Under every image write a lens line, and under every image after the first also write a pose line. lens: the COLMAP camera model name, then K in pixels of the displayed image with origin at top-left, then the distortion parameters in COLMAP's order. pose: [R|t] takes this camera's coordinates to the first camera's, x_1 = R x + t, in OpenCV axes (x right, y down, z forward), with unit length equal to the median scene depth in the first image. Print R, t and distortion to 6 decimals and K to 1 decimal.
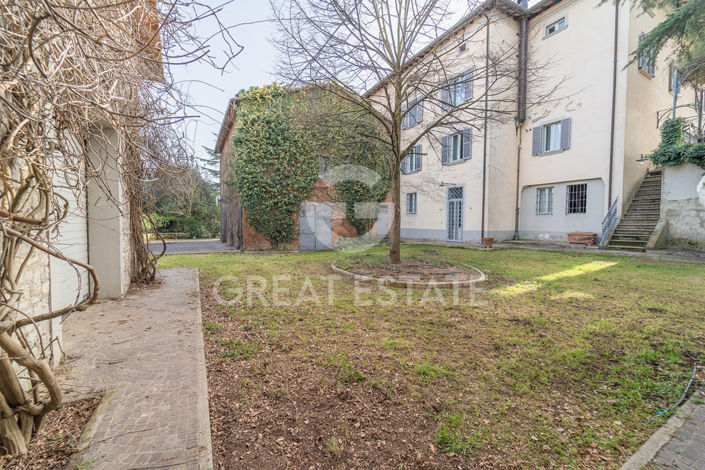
lens RADIAL K [[280.2, 0, 353.0], [0, 280.2, 234.1], [0, 0, 1]] dist [-0.003071, -0.000931]
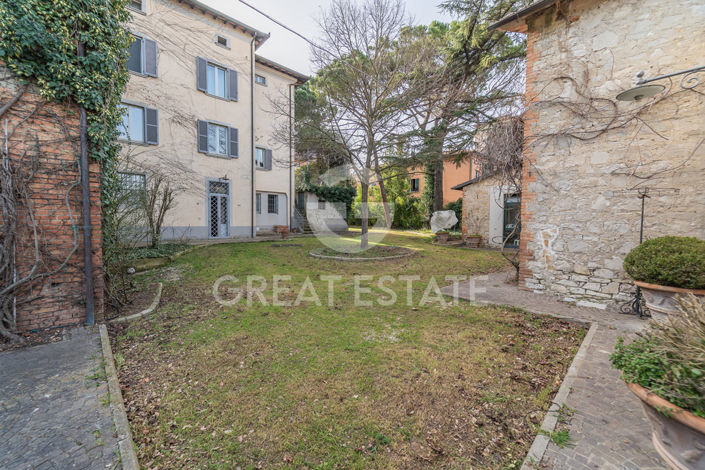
lens RADIAL K [[280.2, 0, 351.7], [0, 280.2, 234.0], [0, 0, 1]] dist [-0.003071, -0.000931]
pose [[-0.235615, -0.052384, 0.970434, -0.671449], [0.022991, 0.997966, 0.059452, -0.033983], [-0.971574, 0.036319, -0.233932, 0.776479]]
